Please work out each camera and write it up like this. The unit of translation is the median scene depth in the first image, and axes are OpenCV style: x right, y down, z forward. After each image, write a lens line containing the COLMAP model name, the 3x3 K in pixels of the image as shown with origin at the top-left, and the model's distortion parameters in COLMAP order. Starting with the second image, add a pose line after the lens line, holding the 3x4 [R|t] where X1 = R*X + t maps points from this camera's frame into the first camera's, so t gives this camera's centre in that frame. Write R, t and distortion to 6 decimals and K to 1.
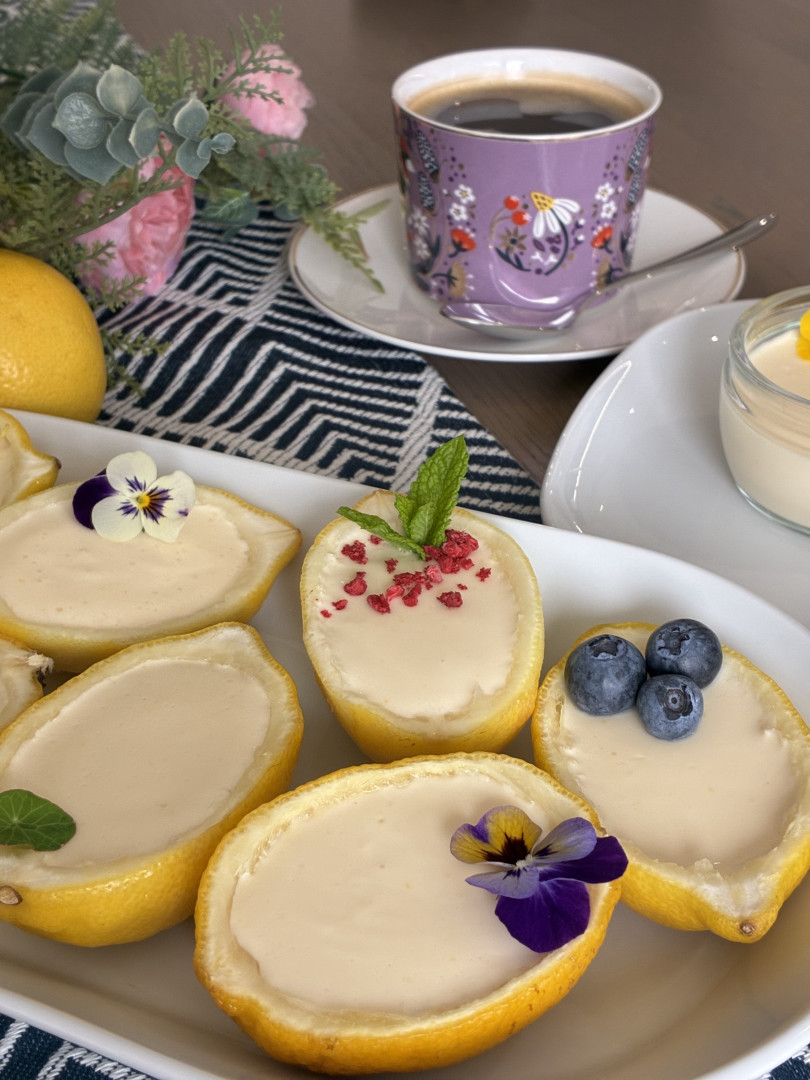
lens RADIAL K [[1642.7, 0, 405.0], [0, 1642.7, 540.0], [0, 0, 1]] dist [0.160924, -0.776897]
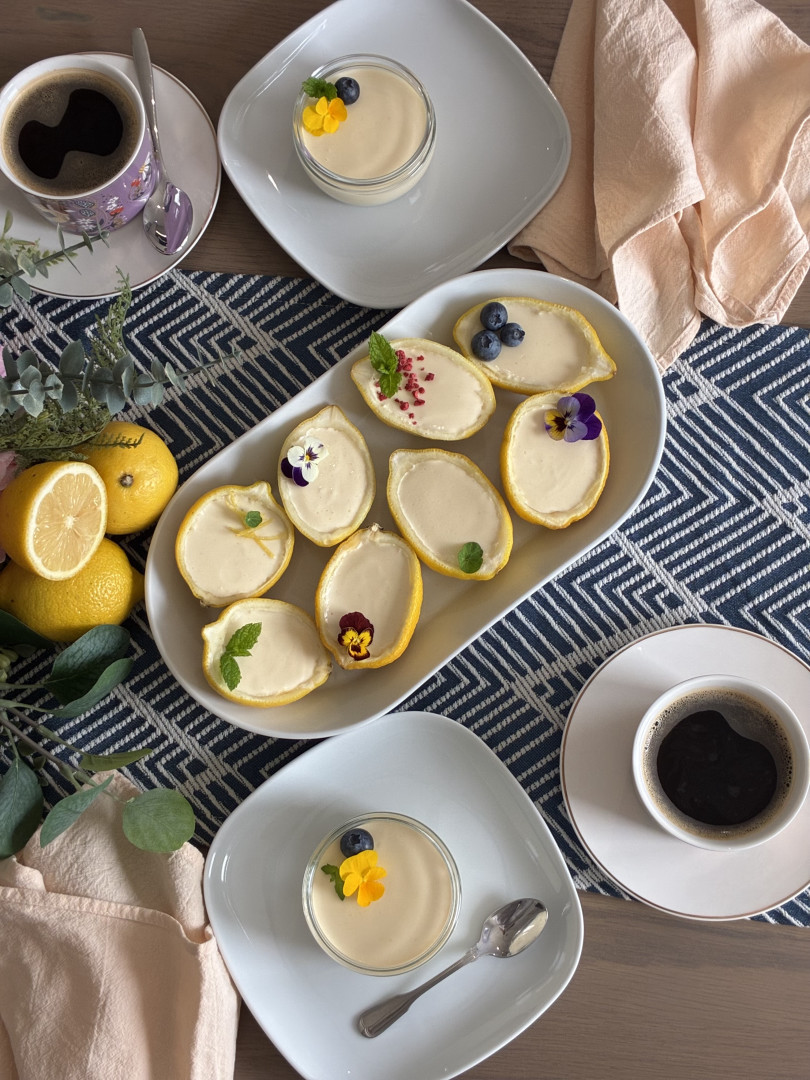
lens RADIAL K [[1642.7, 0, 405.0], [0, 1642.7, 540.0], [0, 0, 1]] dist [0.160924, -0.776897]
pose [[0.460933, -0.870091, 0.174592, -0.600087], [0.526361, 0.426443, 0.735588, -1.606458], [-0.714483, -0.247158, 0.654544, -0.643525]]
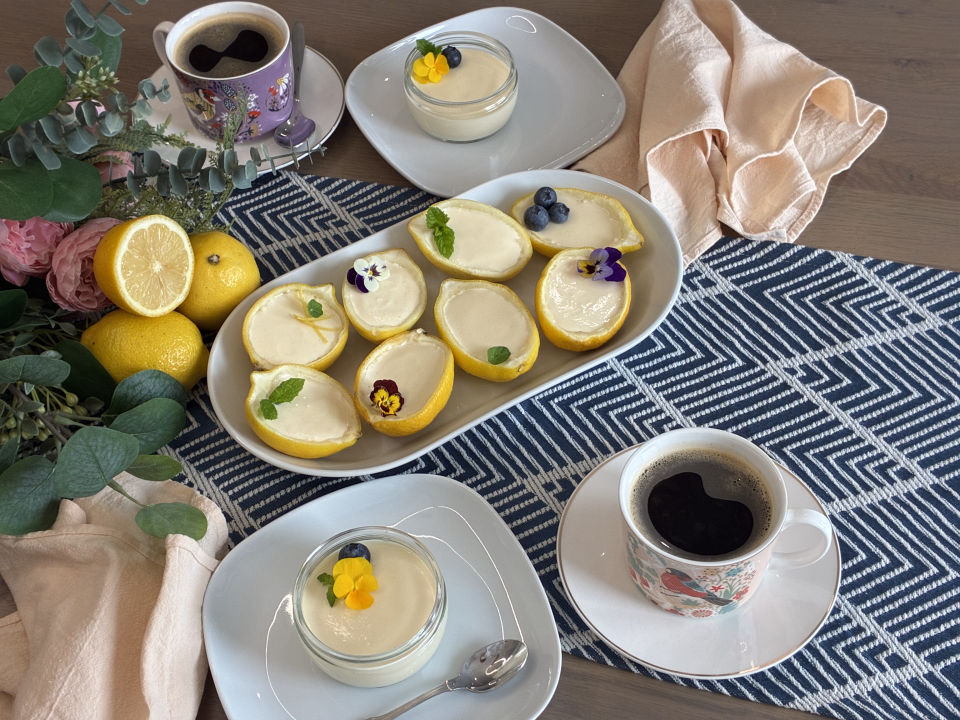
lens RADIAL K [[1460.2, 0, 480.0], [0, 1460.2, 360.0], [0, 0, 1]] dist [0.160924, -0.776897]
pose [[0.573948, -0.646192, 0.503011, -1.351902], [0.485124, 0.763175, 0.426872, -0.849834], [-0.659727, -0.000980, 0.751505, -0.916255]]
